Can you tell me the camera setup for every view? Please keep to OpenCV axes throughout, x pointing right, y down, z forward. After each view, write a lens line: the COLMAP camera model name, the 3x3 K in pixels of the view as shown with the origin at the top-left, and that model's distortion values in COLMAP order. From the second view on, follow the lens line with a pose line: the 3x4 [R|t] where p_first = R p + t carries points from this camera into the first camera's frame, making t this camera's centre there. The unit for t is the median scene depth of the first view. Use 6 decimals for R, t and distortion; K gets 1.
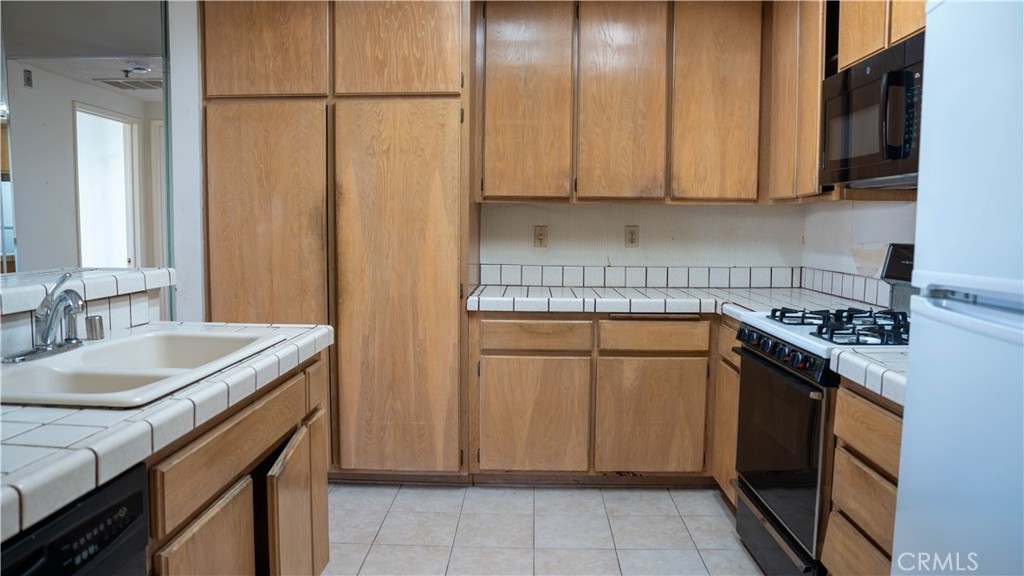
lens RADIAL K [[702.5, 0, 512.0], [0, 702.5, 288.0], [0, 0, 1]] dist [-0.129177, 0.108961]
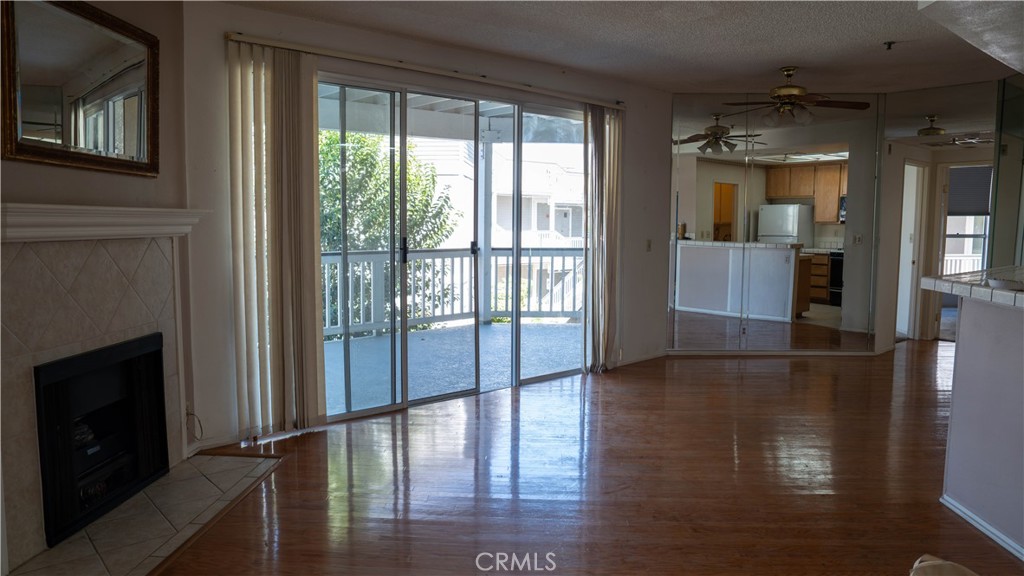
lens RADIAL K [[702.5, 0, 512.0], [0, 702.5, 288.0], [0, 0, 1]] dist [-0.129177, 0.108961]
pose [[0.682673, 0.057942, -0.728424, -0.172272], [-0.062971, 0.997808, 0.020354, 0.068301], [0.728006, 0.031975, 0.684825, -1.087323]]
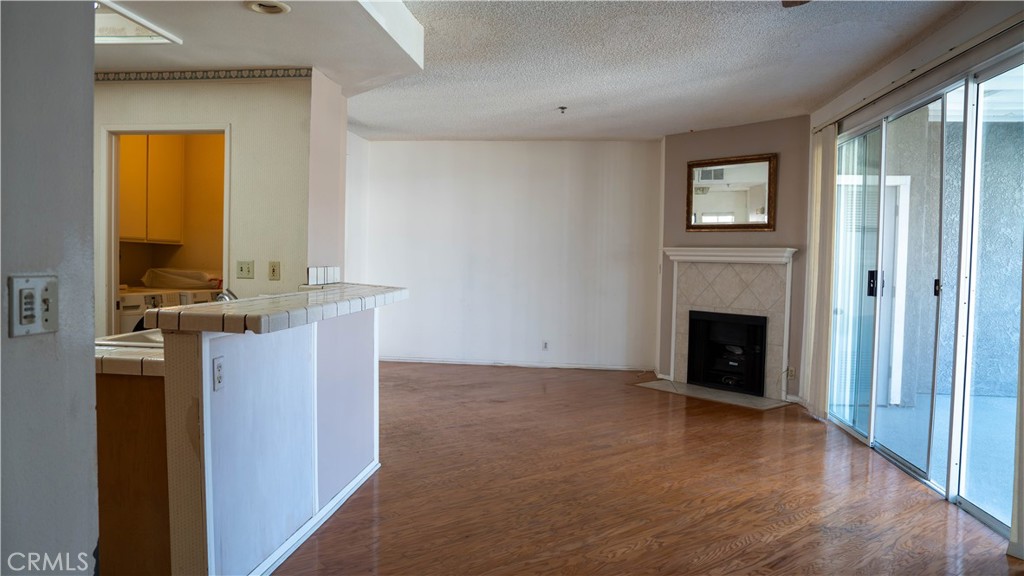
lens RADIAL K [[702.5, 0, 512.0], [0, 702.5, 288.0], [0, 0, 1]] dist [-0.129177, 0.108961]
pose [[-0.996391, -0.034212, 0.077683, -0.822932], [-0.023659, 0.990845, 0.132917, -0.149362], [-0.081520, 0.130600, -0.988078, 1.470652]]
